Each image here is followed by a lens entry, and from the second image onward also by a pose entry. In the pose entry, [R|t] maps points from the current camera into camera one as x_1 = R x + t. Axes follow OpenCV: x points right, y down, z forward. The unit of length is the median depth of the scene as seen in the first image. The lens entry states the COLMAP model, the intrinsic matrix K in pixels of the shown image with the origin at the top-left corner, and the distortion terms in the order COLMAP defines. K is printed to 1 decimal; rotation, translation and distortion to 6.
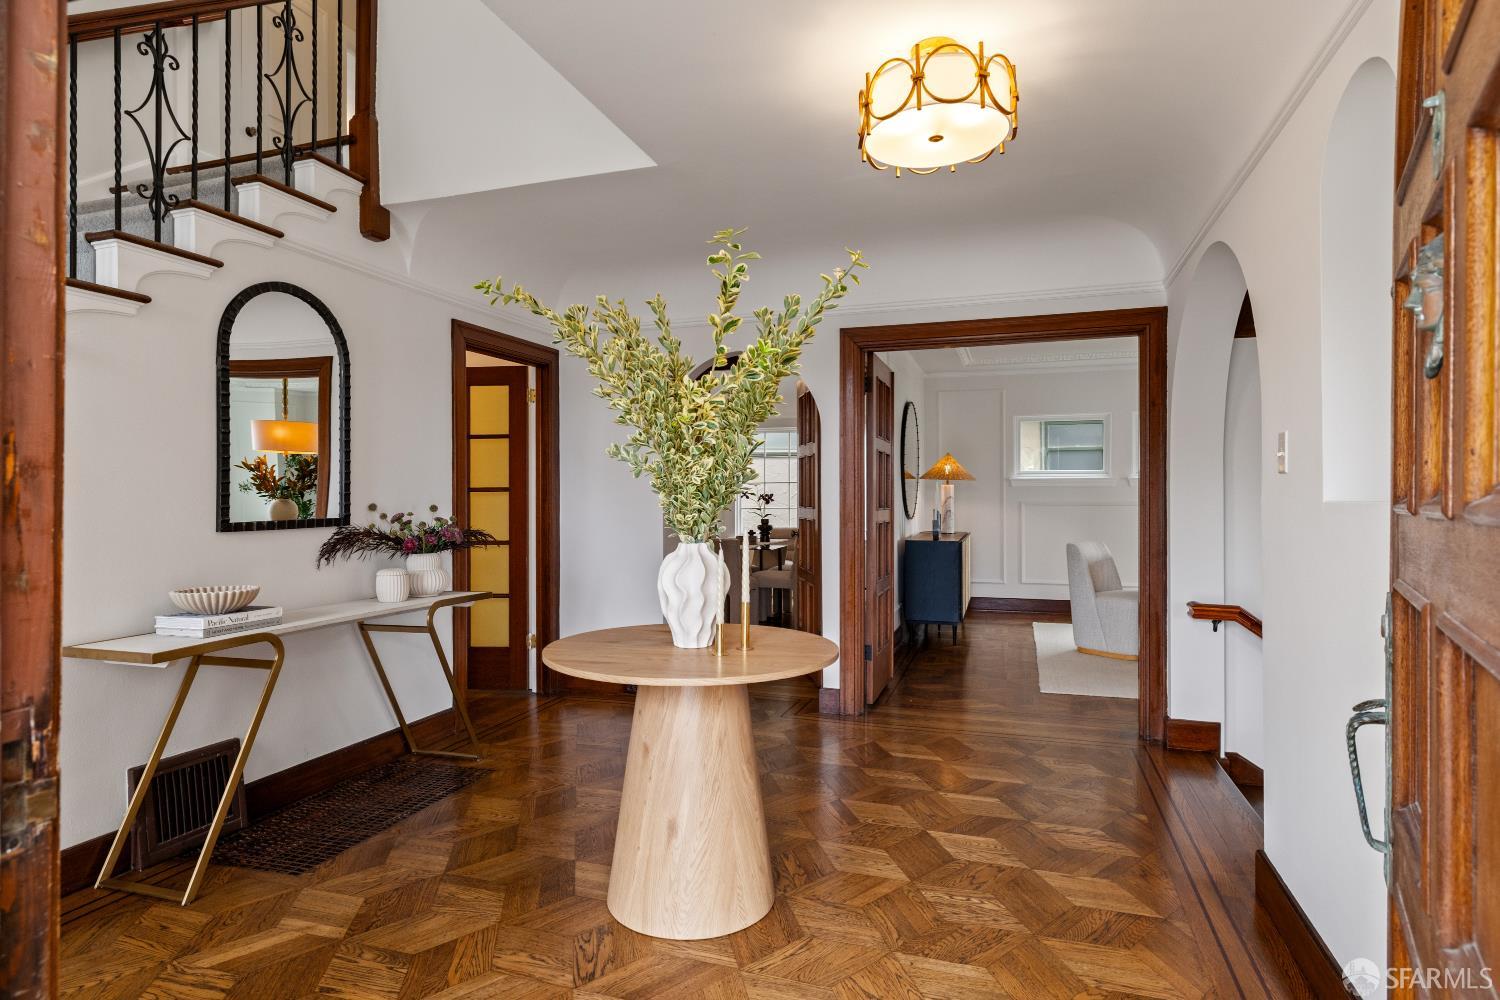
lens RADIAL K [[813.1, 0, 754.2], [0, 813.1, 492.3], [0, 0, 1]] dist [-0.002301, -0.001967]
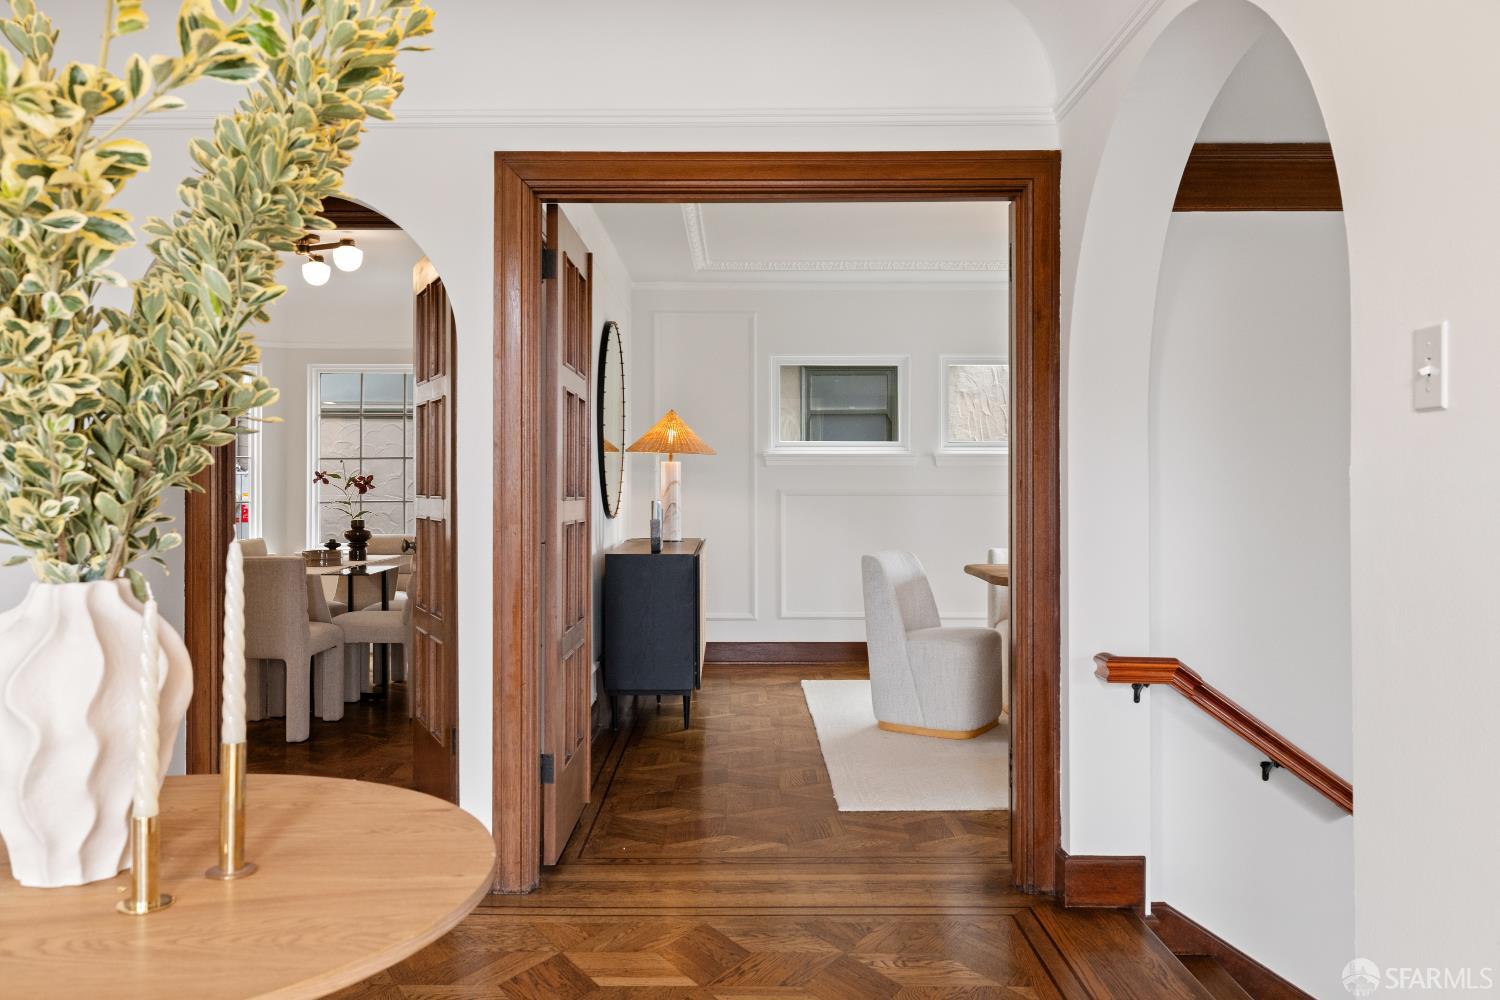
lens RADIAL K [[1181.6, 0, 728.9], [0, 1181.6, 474.3], [0, 0, 1]] dist [0.002998, -0.004742]
pose [[0.954047, 0.003824, 0.299634, 0.024698], [-0.001889, 0.999975, -0.006749, 0.011326], [-0.299652, 0.005872, 0.954030, 0.258043]]
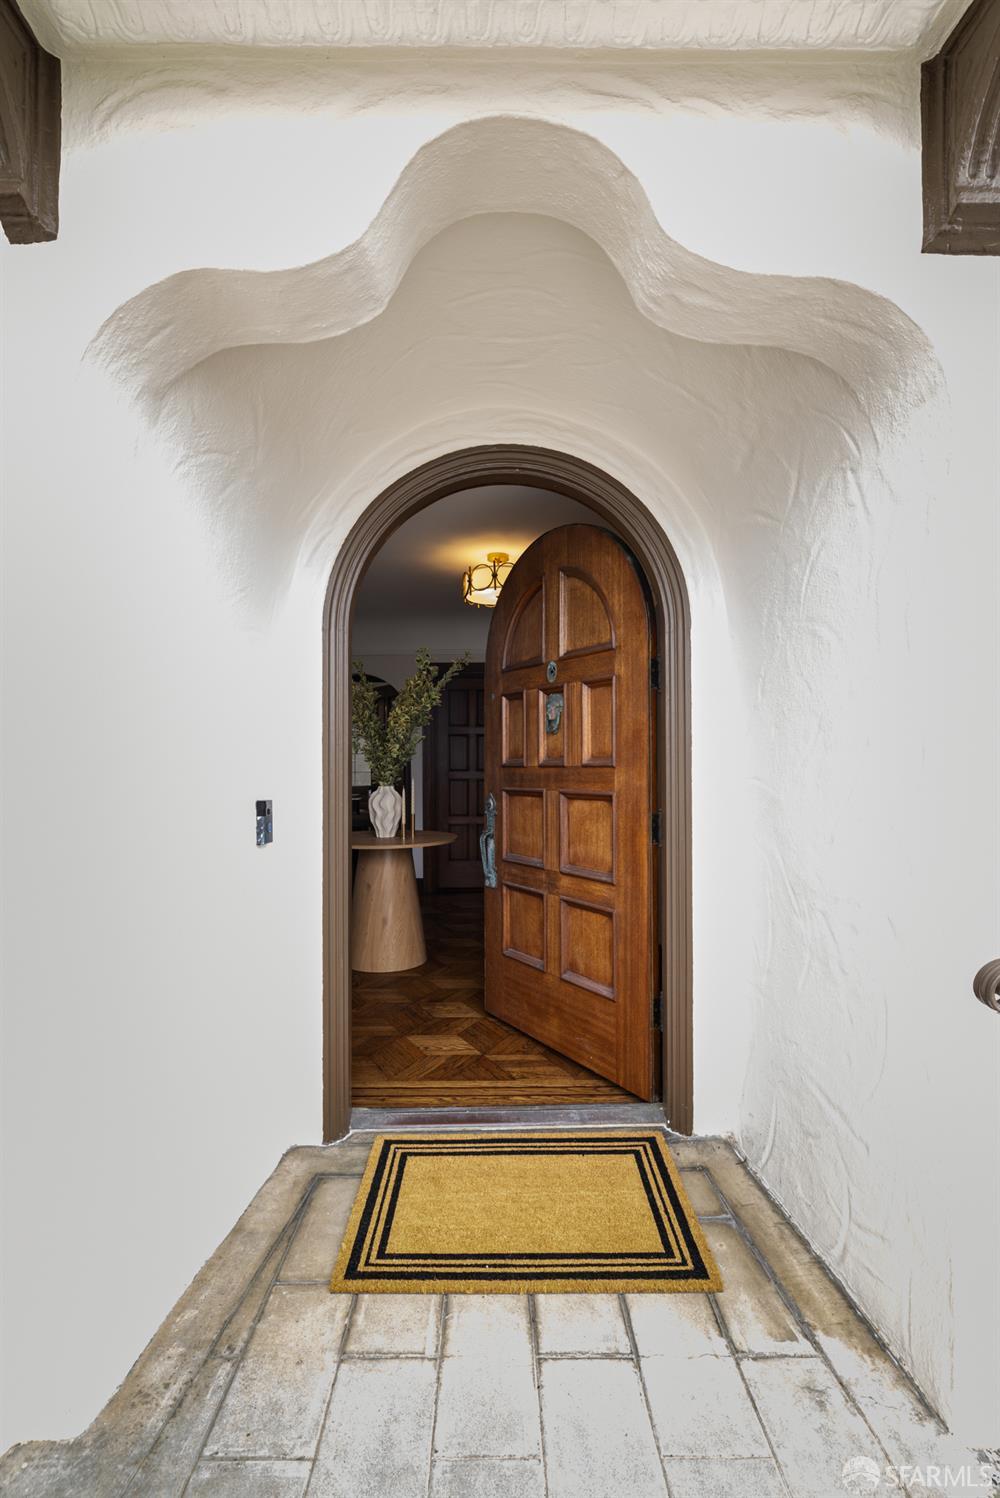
lens RADIAL K [[682.6, 0, 502.5], [0, 682.6, 749.8], [0, 0, 1]] dist [-0.001389, -0.000372]
pose [[0.947801, -0.002365, 0.318854, -0.207450], [0.005436, 0.999947, -0.008742, -0.006843], [-0.318817, 0.010019, 0.947763, -0.429441]]
